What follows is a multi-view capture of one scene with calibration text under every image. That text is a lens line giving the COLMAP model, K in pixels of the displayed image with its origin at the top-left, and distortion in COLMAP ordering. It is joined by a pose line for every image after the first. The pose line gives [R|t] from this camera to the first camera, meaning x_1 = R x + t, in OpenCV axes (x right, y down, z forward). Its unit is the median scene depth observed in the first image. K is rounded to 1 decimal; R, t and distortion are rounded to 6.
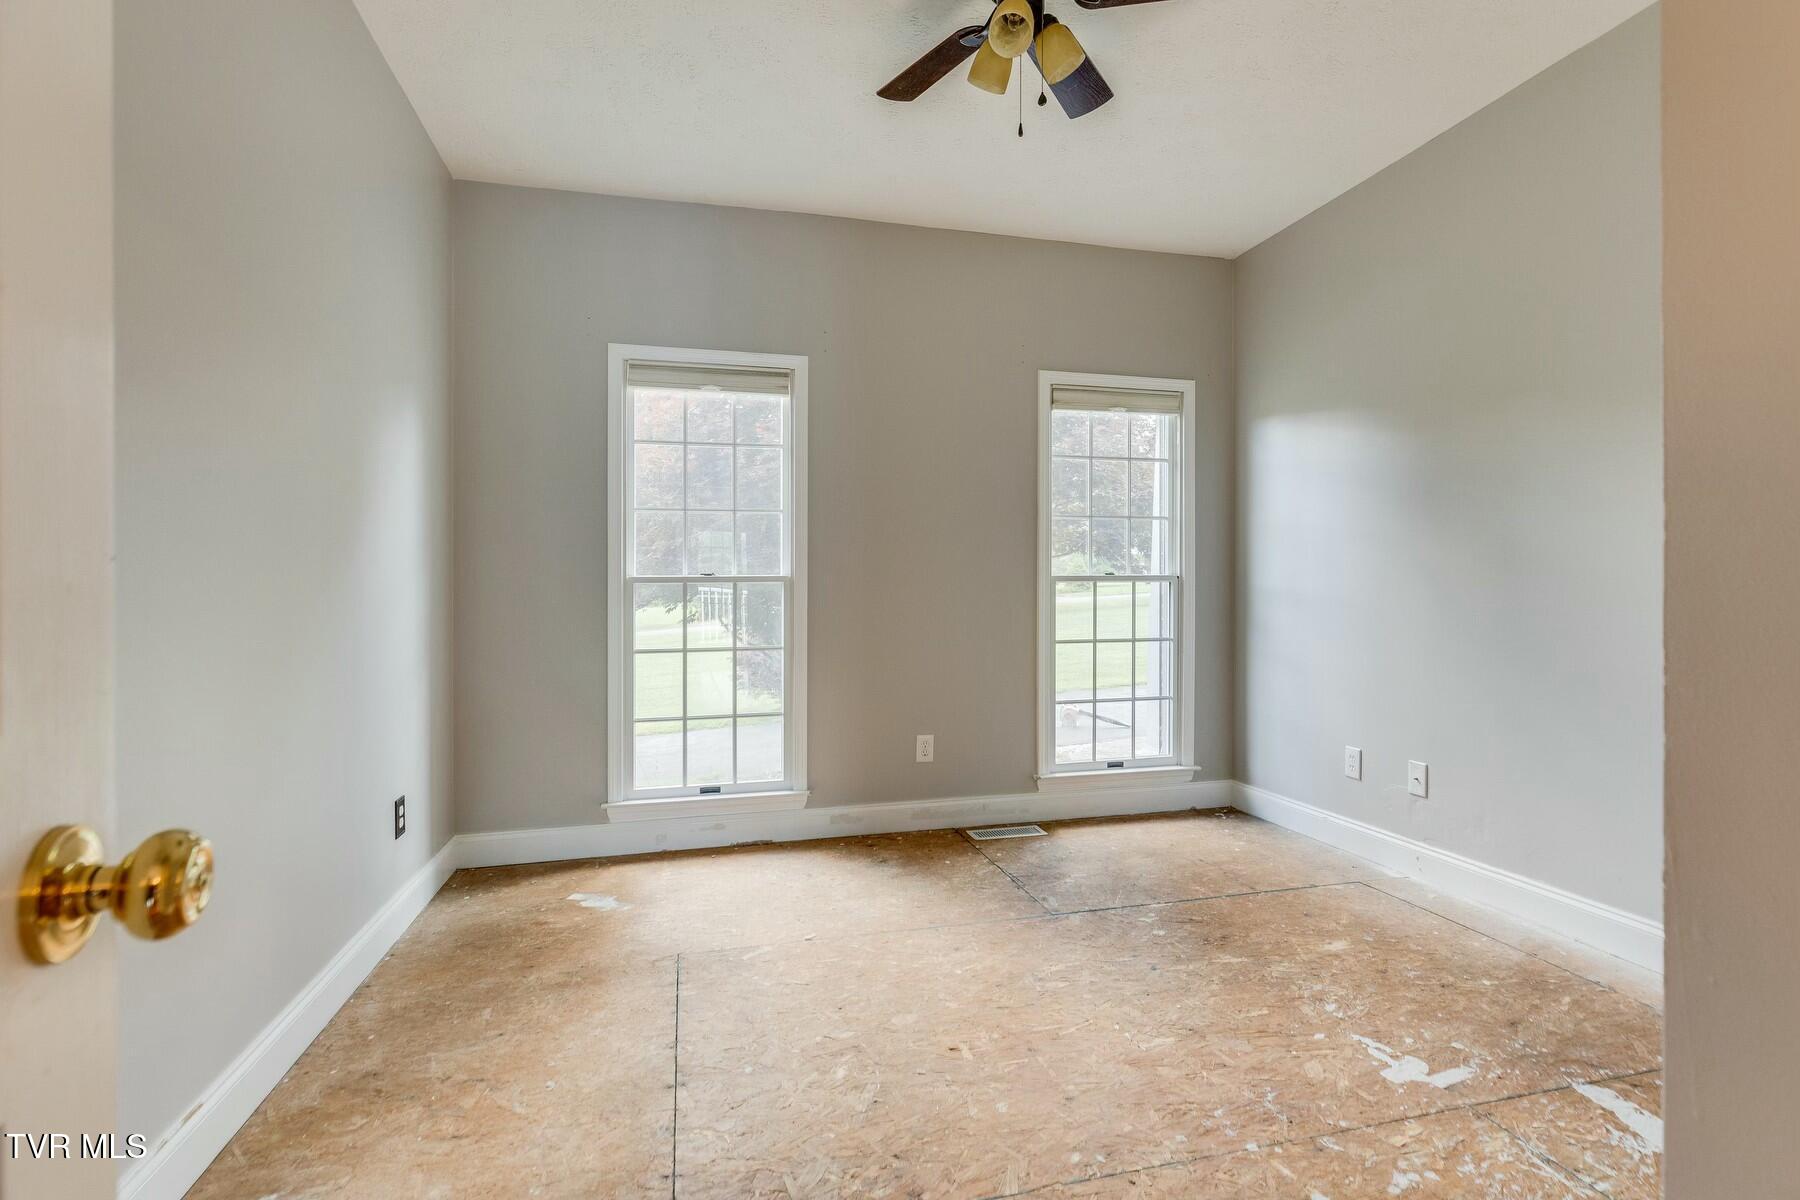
lens RADIAL K [[822.8, 0, 909.4], [0, 822.8, 600.7], [0, 0, 1]] dist [0.009826, 0.000340]
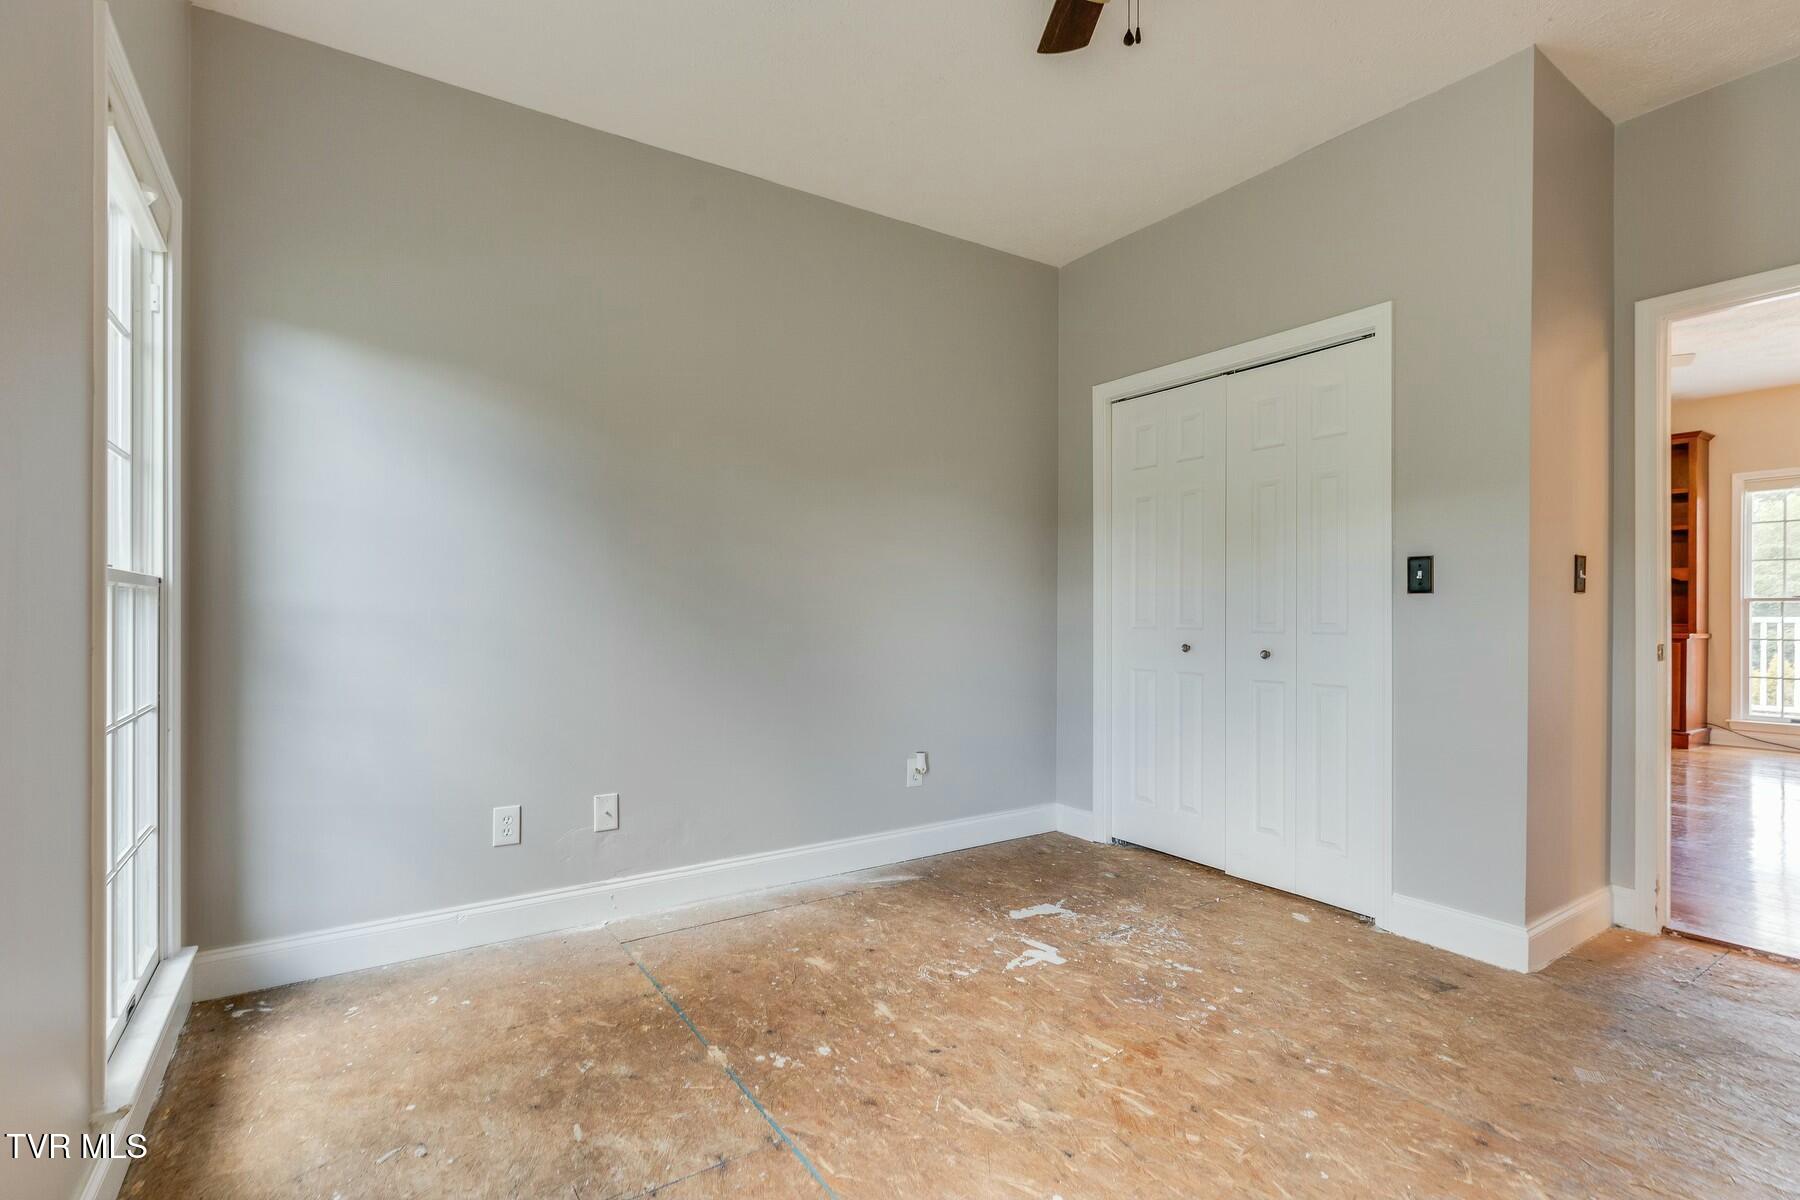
lens RADIAL K [[822.8, 0, 909.4], [0, 822.8, 600.7], [0, 0, 1]] dist [0.009826, 0.000340]
pose [[-0.321821, 0.023822, 0.946501, -0.454869], [0.004187, 0.999709, -0.023738, -0.001781], [-0.946791, -0.003677, -0.321827, 1.148464]]
